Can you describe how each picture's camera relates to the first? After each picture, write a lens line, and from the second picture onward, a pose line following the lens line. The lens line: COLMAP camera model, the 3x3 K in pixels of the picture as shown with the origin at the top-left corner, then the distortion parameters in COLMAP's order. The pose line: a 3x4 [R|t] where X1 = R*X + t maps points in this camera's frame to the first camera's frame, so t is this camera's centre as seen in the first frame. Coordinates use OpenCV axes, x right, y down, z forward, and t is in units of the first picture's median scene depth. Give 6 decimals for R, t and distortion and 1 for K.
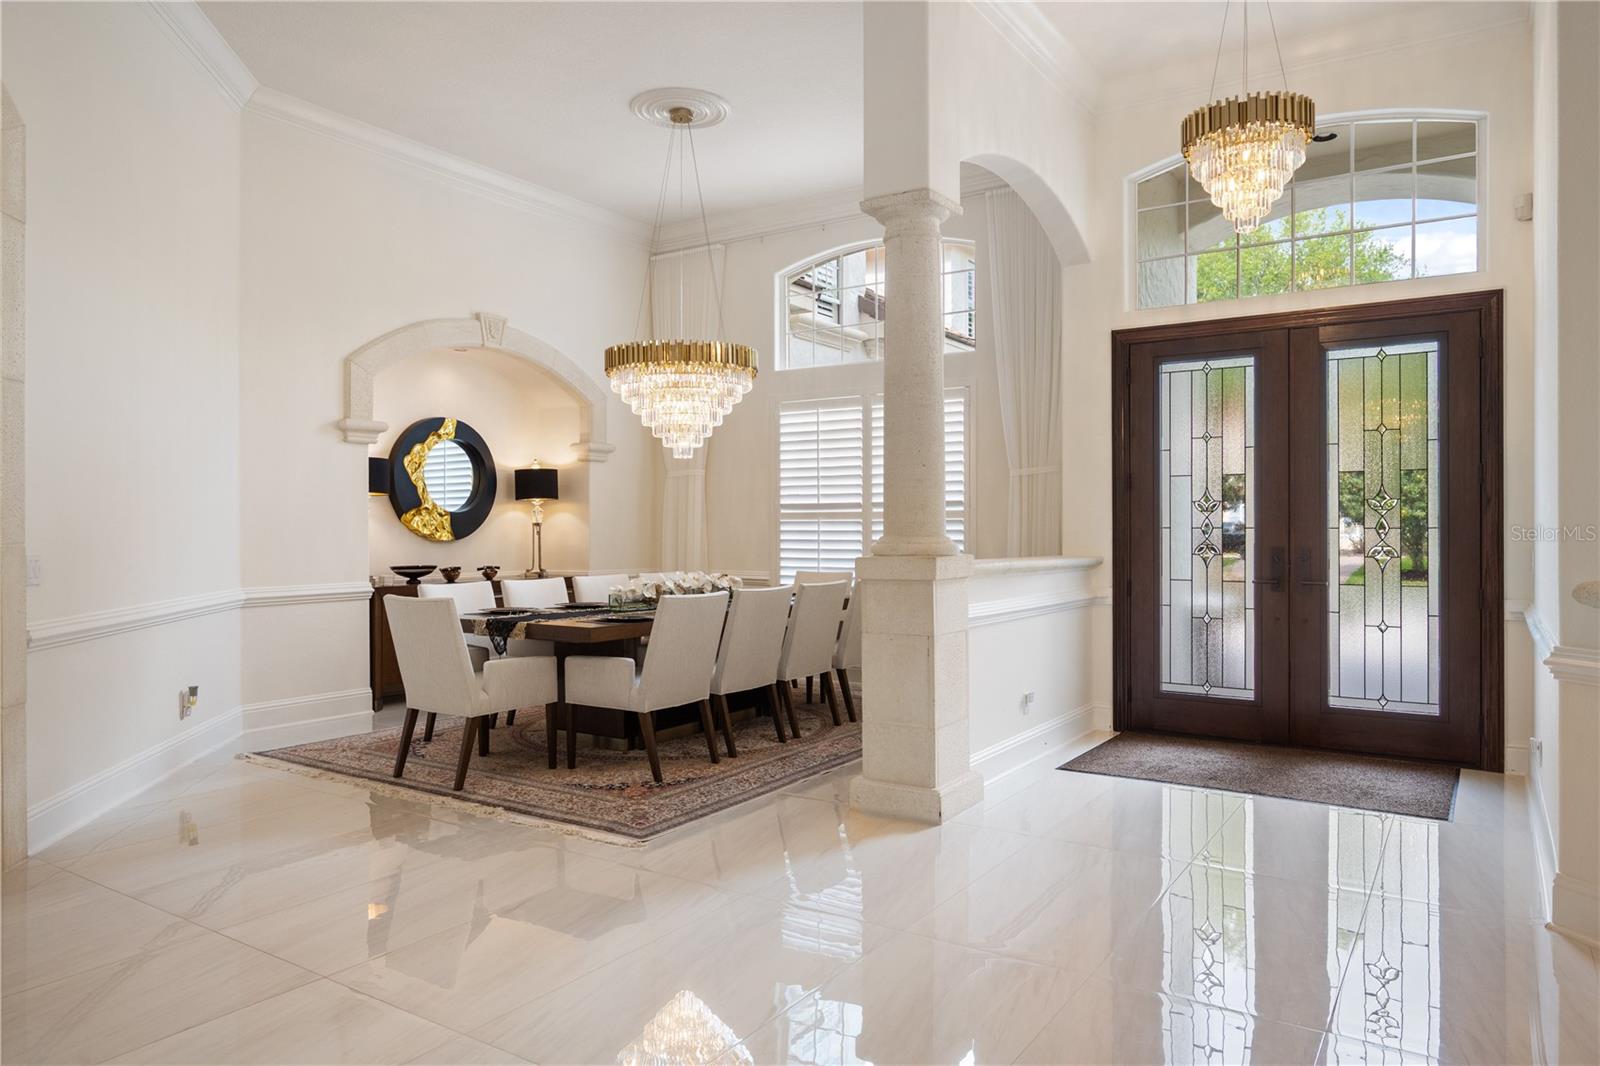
lens RADIAL K [[1037.1, 0, 799.6], [0, 1037.1, 541.3], [0, 0, 1]] dist [0.002960, 0.000258]
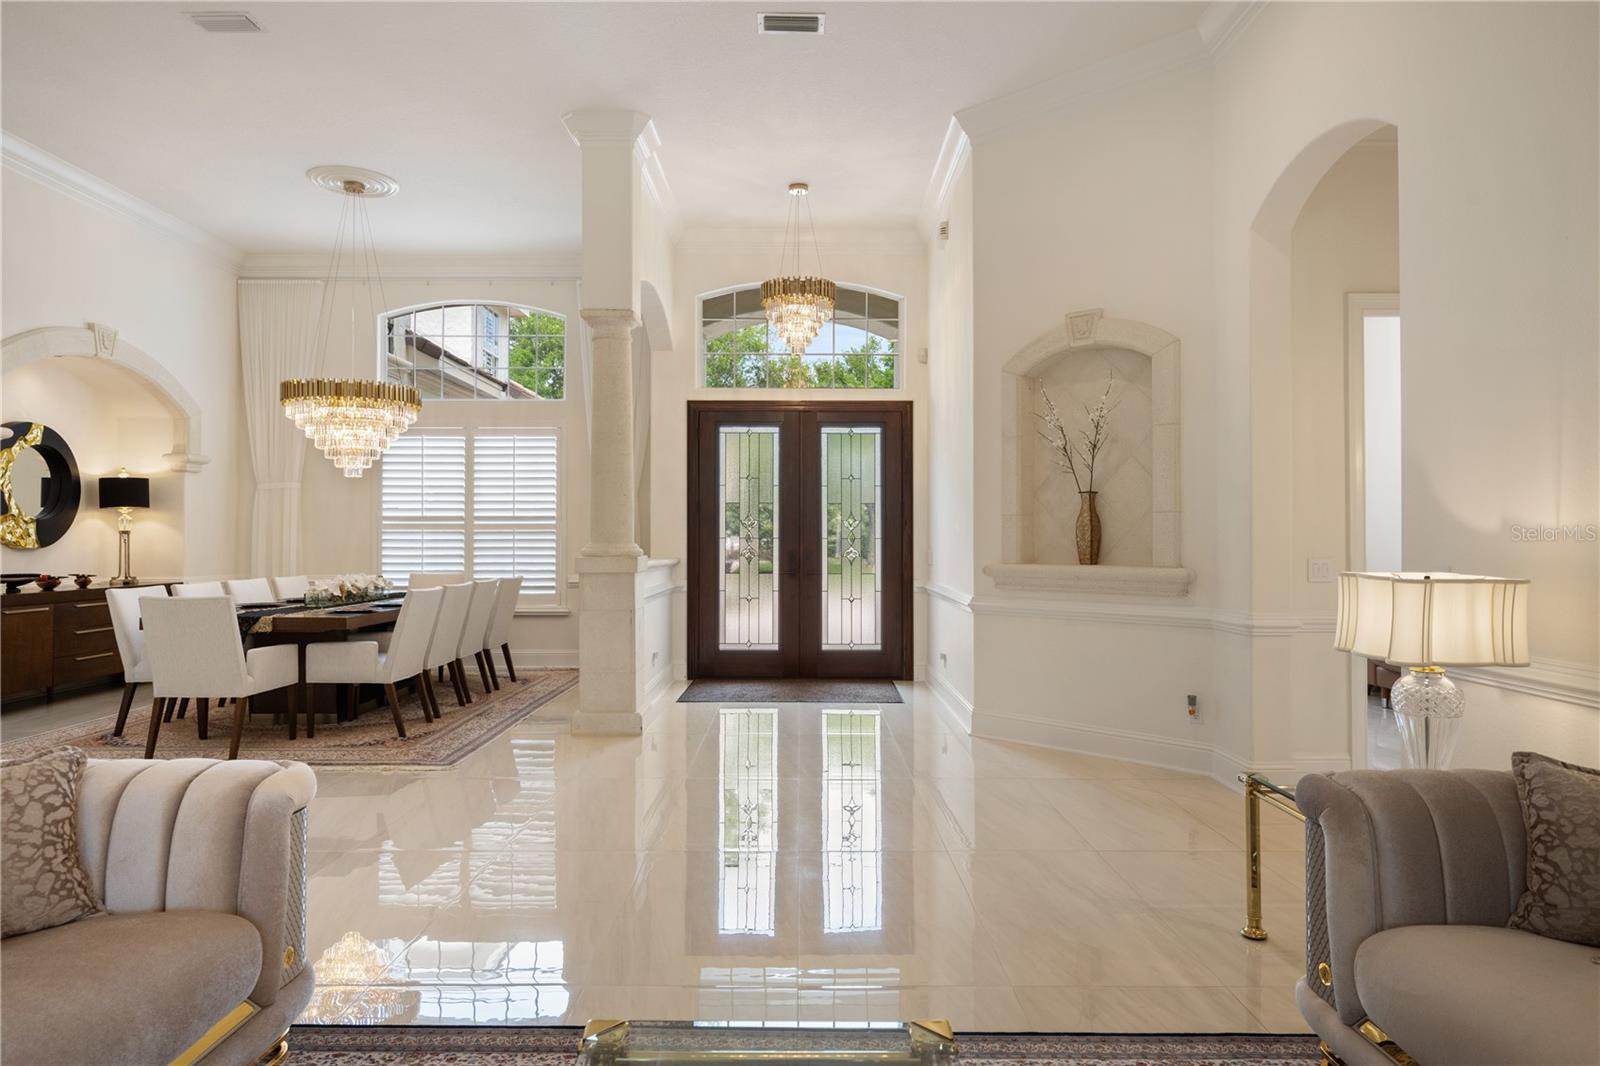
lens RADIAL K [[983.9, 0, 800.5], [0, 983.9, 546.7], [0, 0, 1]] dist [0.001167, -0.000781]
pose [[0.833954, -0.001206, 0.551832, -0.318916], [0.003693, 0.999987, -0.003396, 0.004414], [-0.551821, 0.004870, 0.833948, -0.219435]]
